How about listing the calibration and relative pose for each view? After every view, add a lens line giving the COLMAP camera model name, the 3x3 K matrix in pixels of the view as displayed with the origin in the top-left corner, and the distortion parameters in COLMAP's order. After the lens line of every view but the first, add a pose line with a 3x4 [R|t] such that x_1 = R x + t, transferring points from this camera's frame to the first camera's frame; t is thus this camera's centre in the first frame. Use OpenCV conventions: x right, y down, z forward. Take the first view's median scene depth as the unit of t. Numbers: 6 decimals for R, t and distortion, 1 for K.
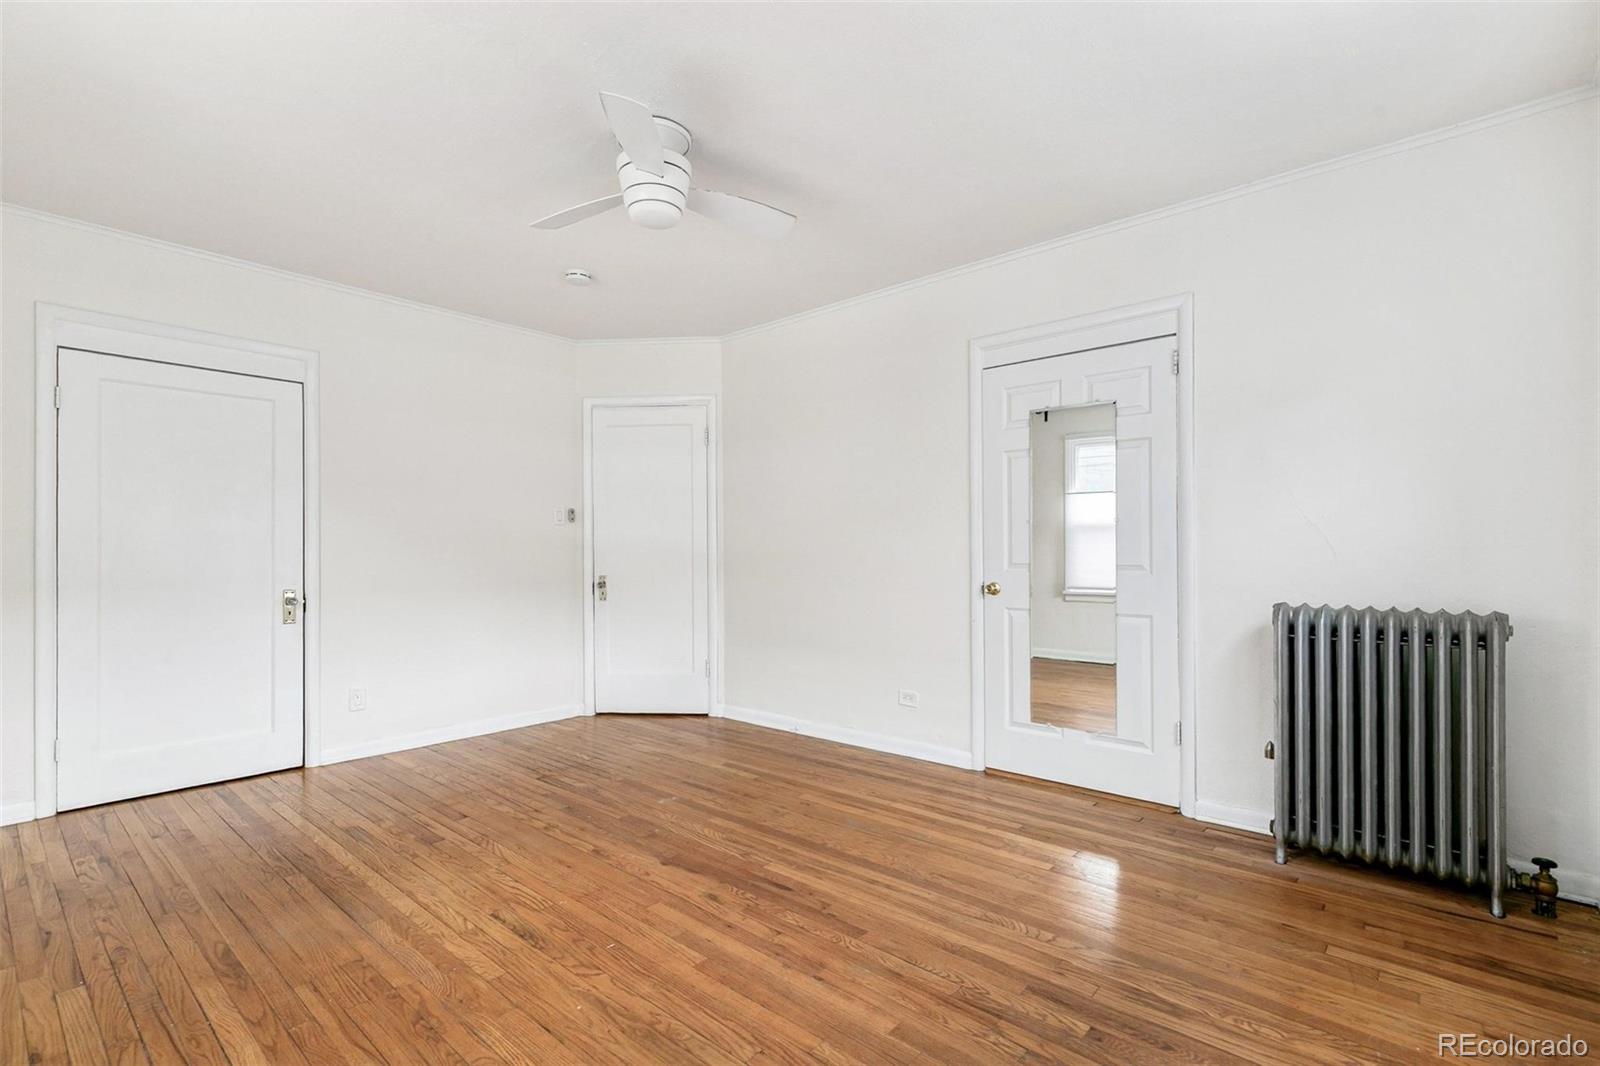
lens RADIAL K [[739.4, 0, 800.2], [0, 739.4, 534.6], [0, 0, 1]] dist [0.009349, -0.001959]
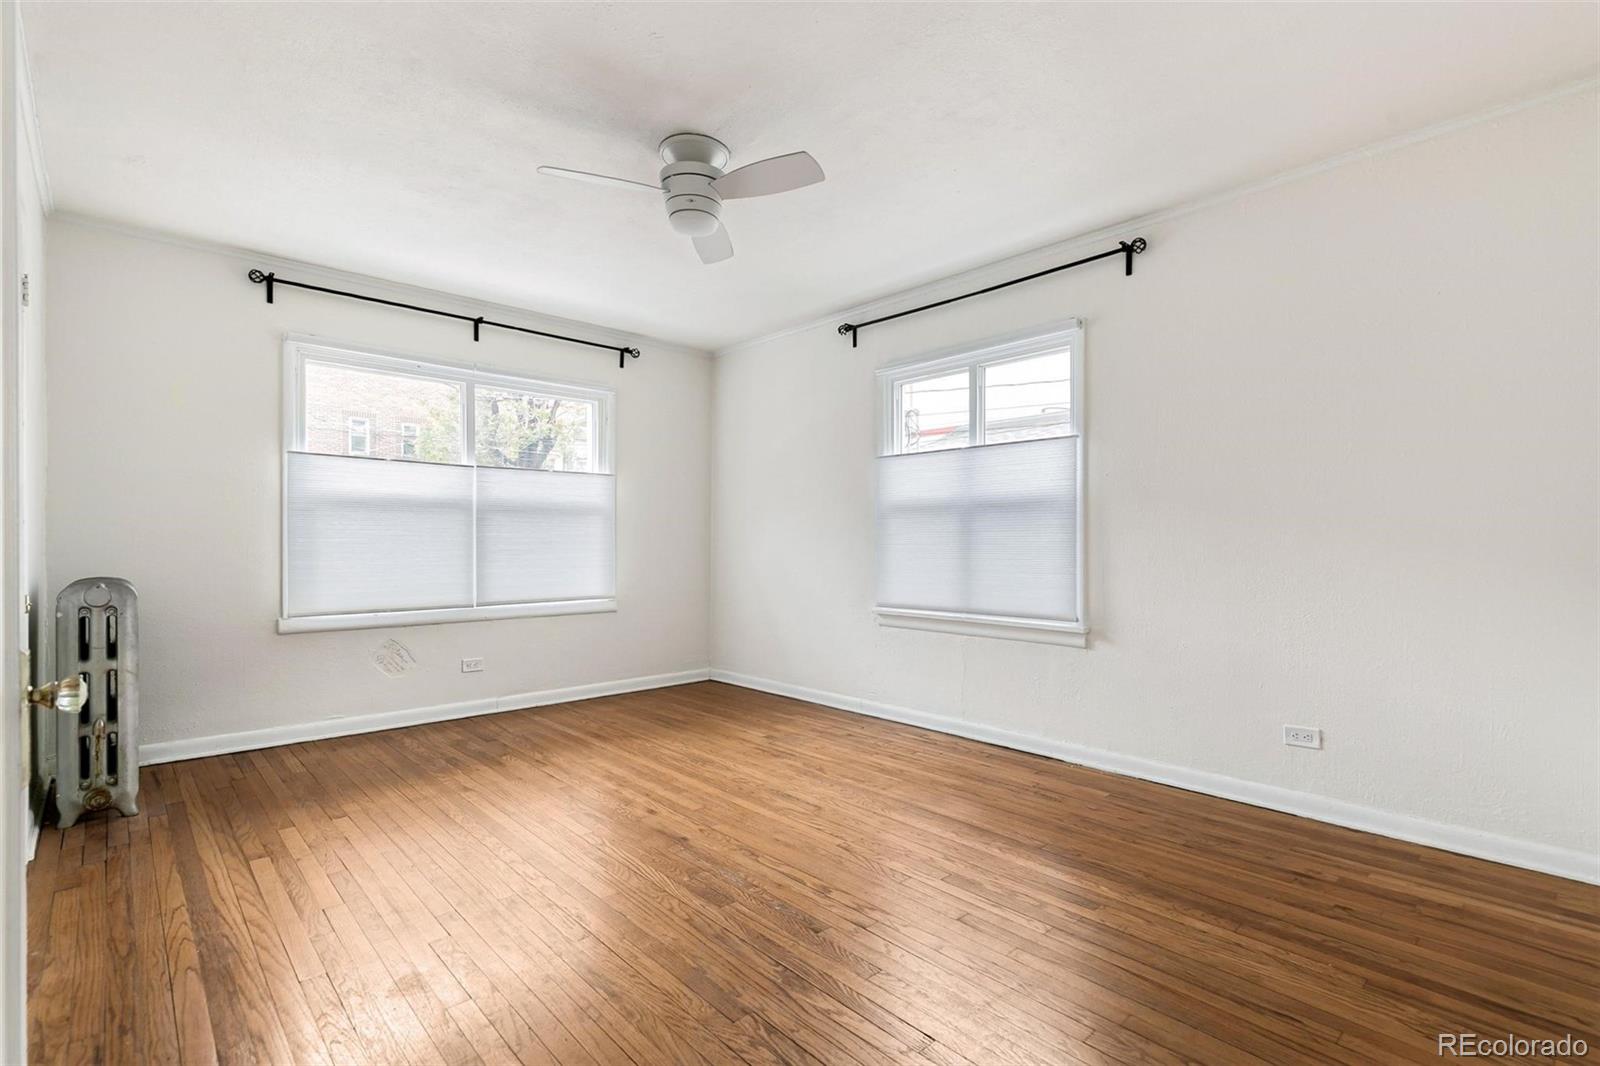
lens RADIAL K [[739.4, 0, 816.3], [0, 739.4, 534.0], [0, 0, 1]] dist [0.009349, -0.001959]
pose [[-0.996838, 0.003914, 0.079365, -0.372541], [0.001760, 0.999629, -0.027191, 0.046509], [-0.079441, -0.026966, -0.996475, 1.678967]]
